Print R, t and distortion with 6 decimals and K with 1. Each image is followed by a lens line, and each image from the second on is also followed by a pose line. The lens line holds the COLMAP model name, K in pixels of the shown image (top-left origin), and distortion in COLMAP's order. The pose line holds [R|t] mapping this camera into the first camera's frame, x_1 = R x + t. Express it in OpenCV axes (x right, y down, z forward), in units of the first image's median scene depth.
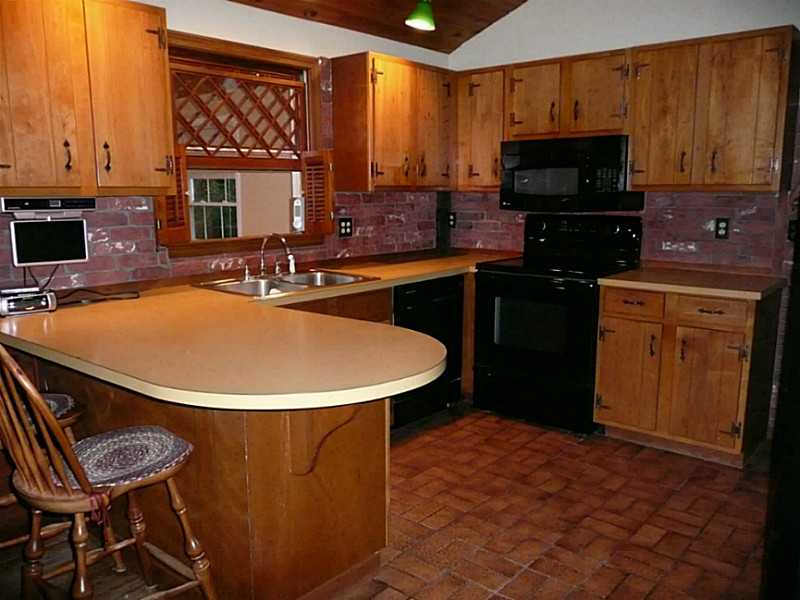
lens RADIAL K [[674.4, 0, 401.8], [0, 674.4, 312.6], [0, 0, 1]] dist [-0.022080, 0.009200]
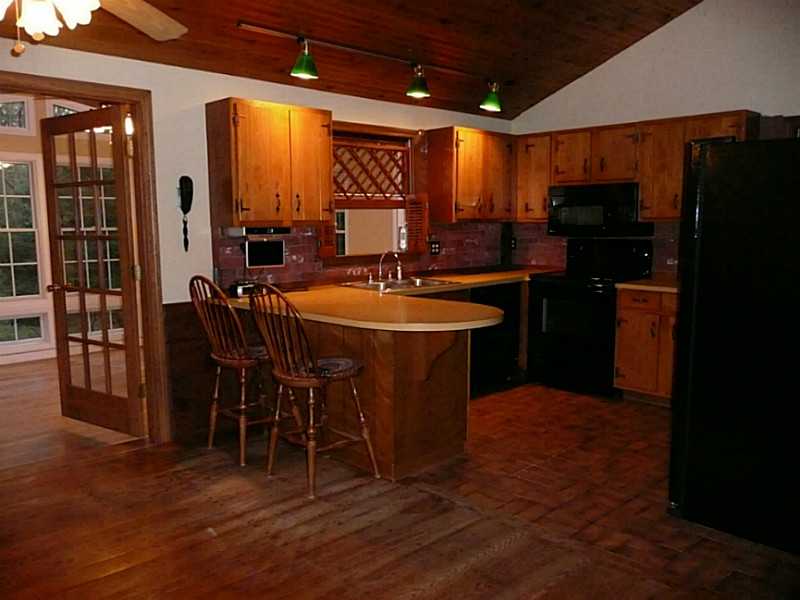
lens RADIAL K [[674.4, 0, 401.8], [0, 674.4, 312.6], [0, 0, 1]] dist [-0.022080, 0.009200]
pose [[0.995211, 0.010176, -0.097217, -0.016351], [-0.014251, 0.999045, -0.041309, 0.070794], [0.096704, 0.042497, 0.994406, -0.420657]]
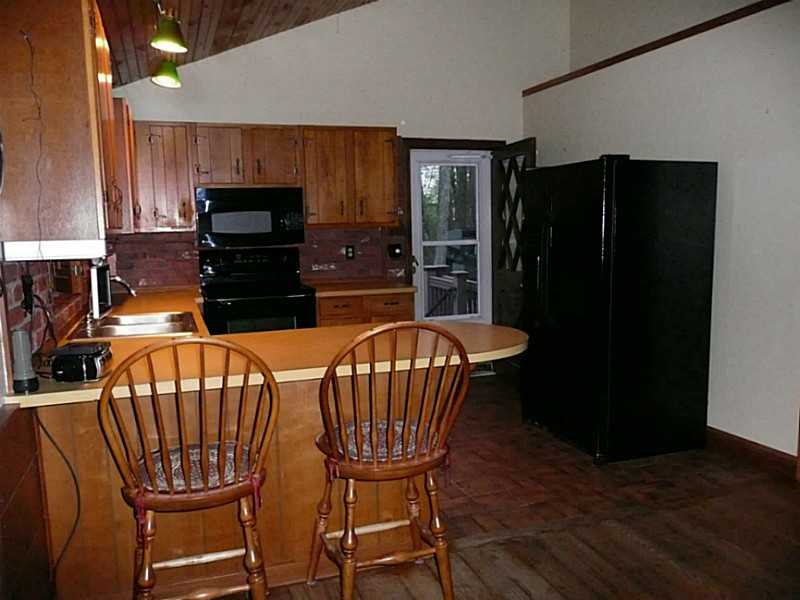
lens RADIAL K [[674.4, 0, 401.8], [0, 674.4, 312.6], [0, 0, 1]] dist [-0.022080, 0.009200]
pose [[0.502937, -0.121538, 0.855736, -0.742440], [0.173149, 0.984162, 0.038013, -0.030589], [-0.846802, 0.129052, 0.516015, 0.149249]]
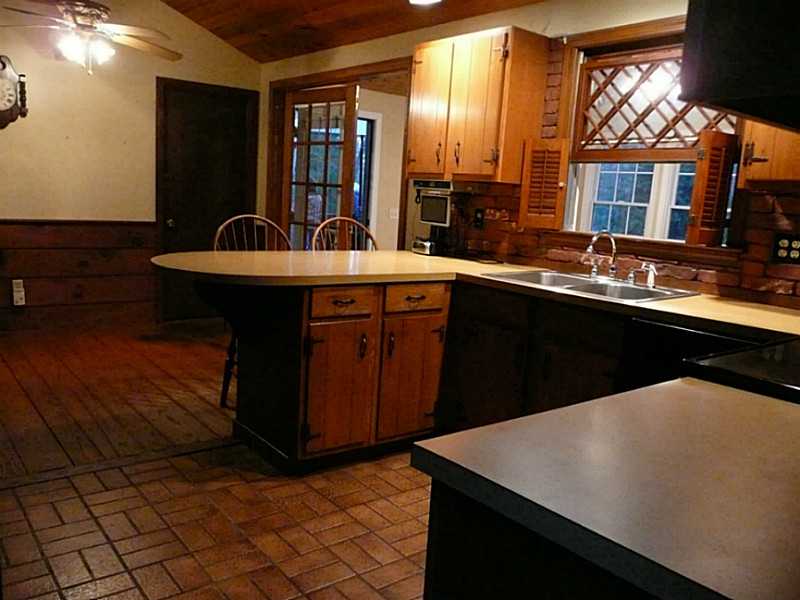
lens RADIAL K [[674.4, 0, 401.8], [0, 674.4, 312.6], [0, 0, 1]] dist [-0.022080, 0.009200]
pose [[-0.206620, 0.157694, -0.965630, 0.677421], [-0.235847, 0.949798, 0.205574, -0.123436], [0.949571, 0.270217, -0.159056, 0.838546]]
